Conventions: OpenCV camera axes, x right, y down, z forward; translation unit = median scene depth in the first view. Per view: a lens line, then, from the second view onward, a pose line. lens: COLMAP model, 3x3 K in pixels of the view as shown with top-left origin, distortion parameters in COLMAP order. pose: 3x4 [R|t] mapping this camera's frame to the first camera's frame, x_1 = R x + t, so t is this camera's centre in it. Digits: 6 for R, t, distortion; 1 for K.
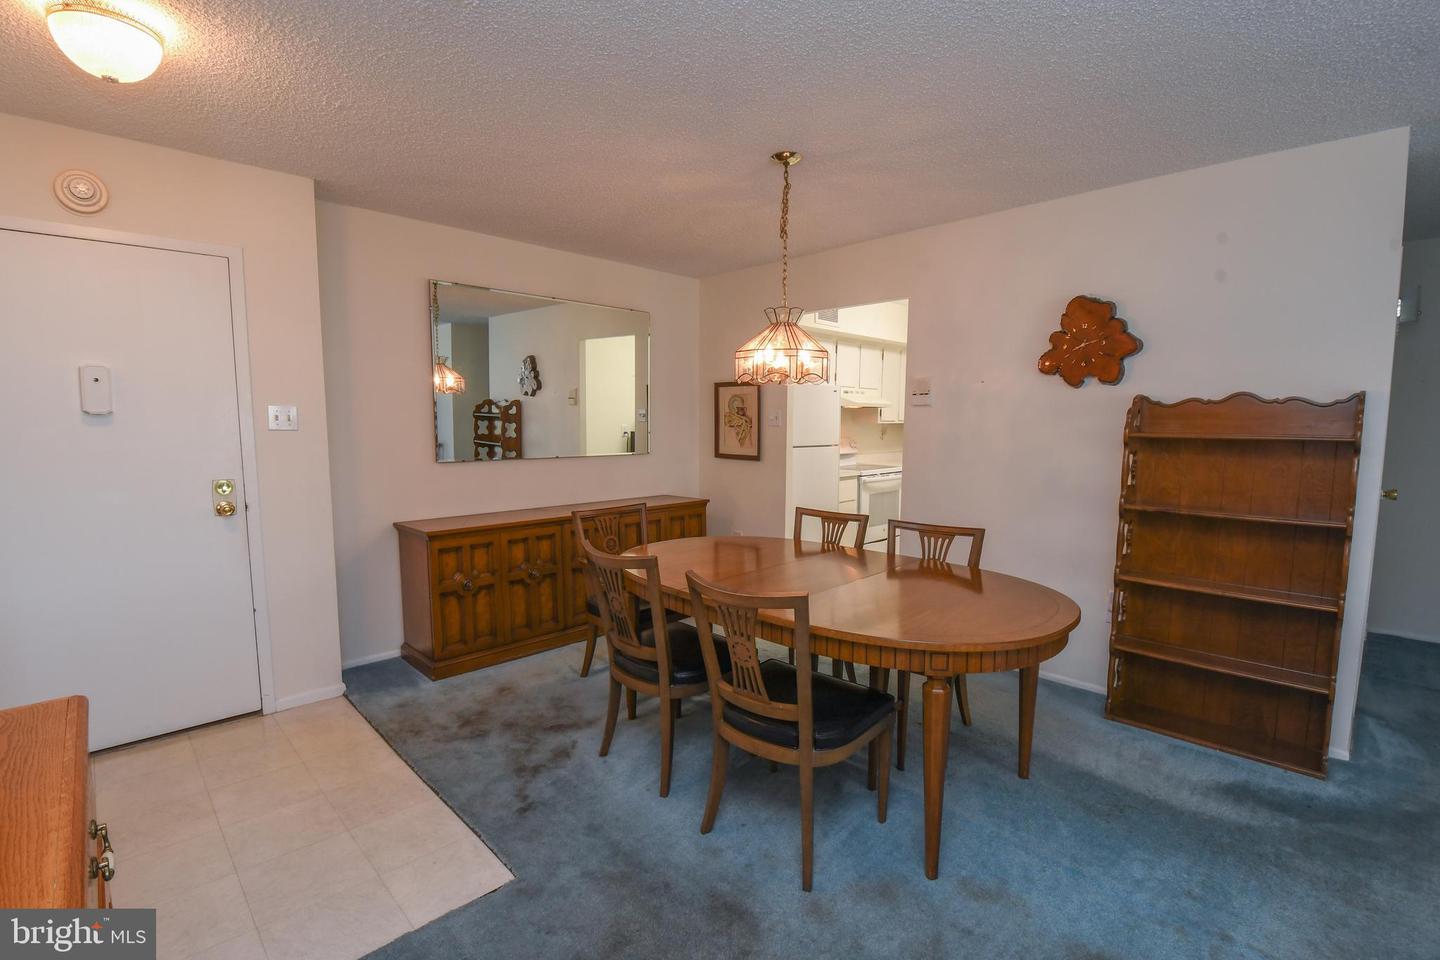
lens RADIAL K [[641.2, 0, 726.3], [0, 641.2, 479.5], [0, 0, 1]] dist [0.001046, -0.000292]
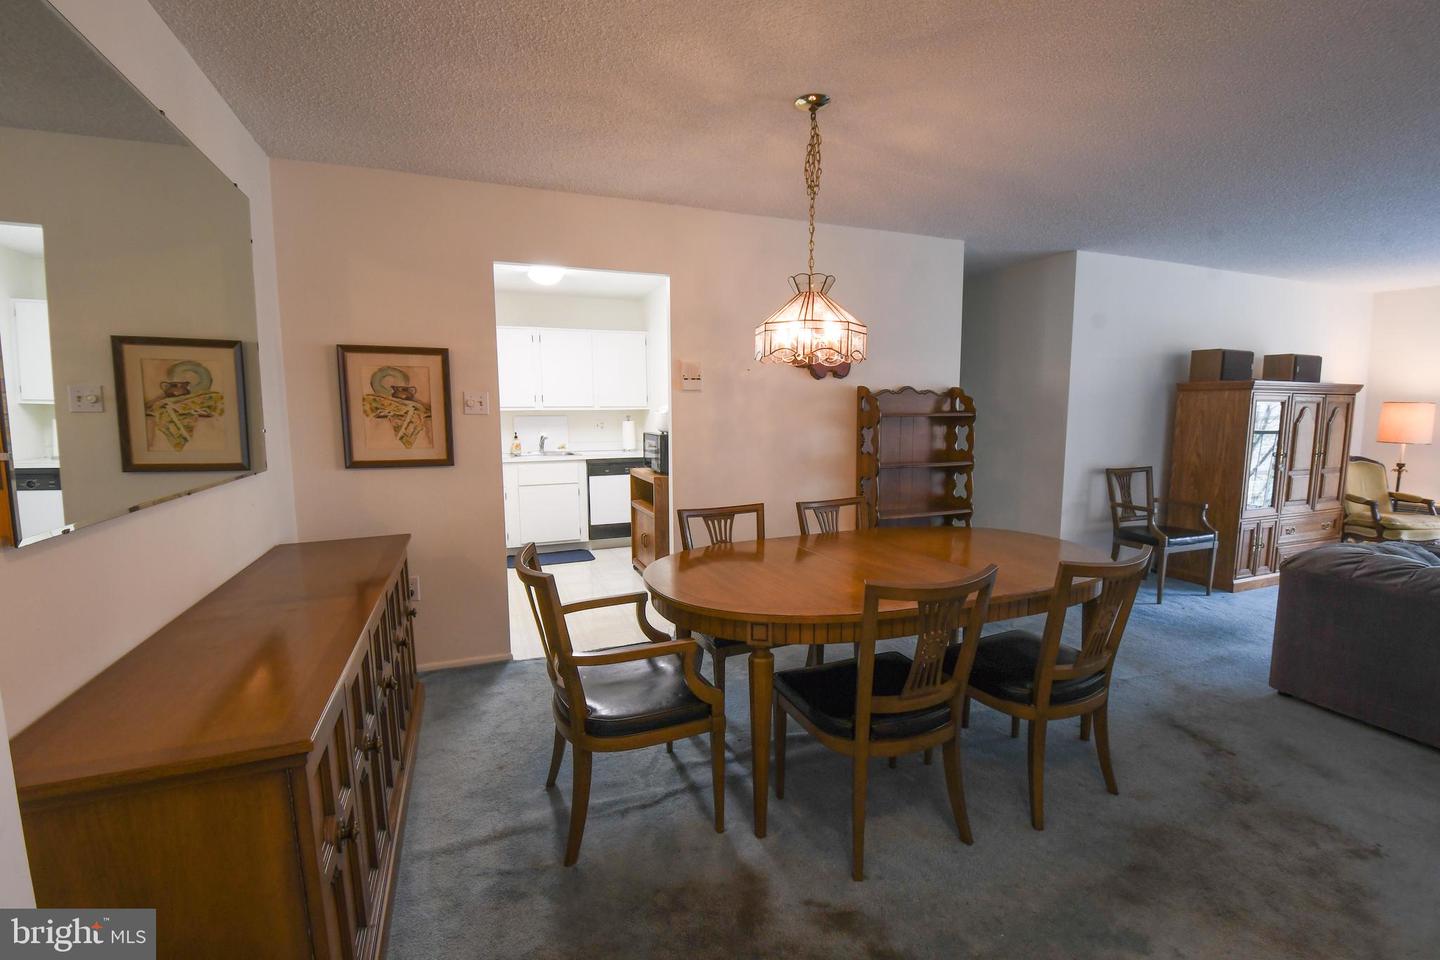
lens RADIAL K [[641.2, 0, 726.3], [0, 641.2, 479.5], [0, 0, 1]] dist [0.001046, -0.000292]
pose [[0.393705, -0.119496, 0.911437, -0.591412], [0.084191, 0.992035, 0.093695, -0.068215], [-0.915373, 0.039847, 0.400629, 0.569294]]
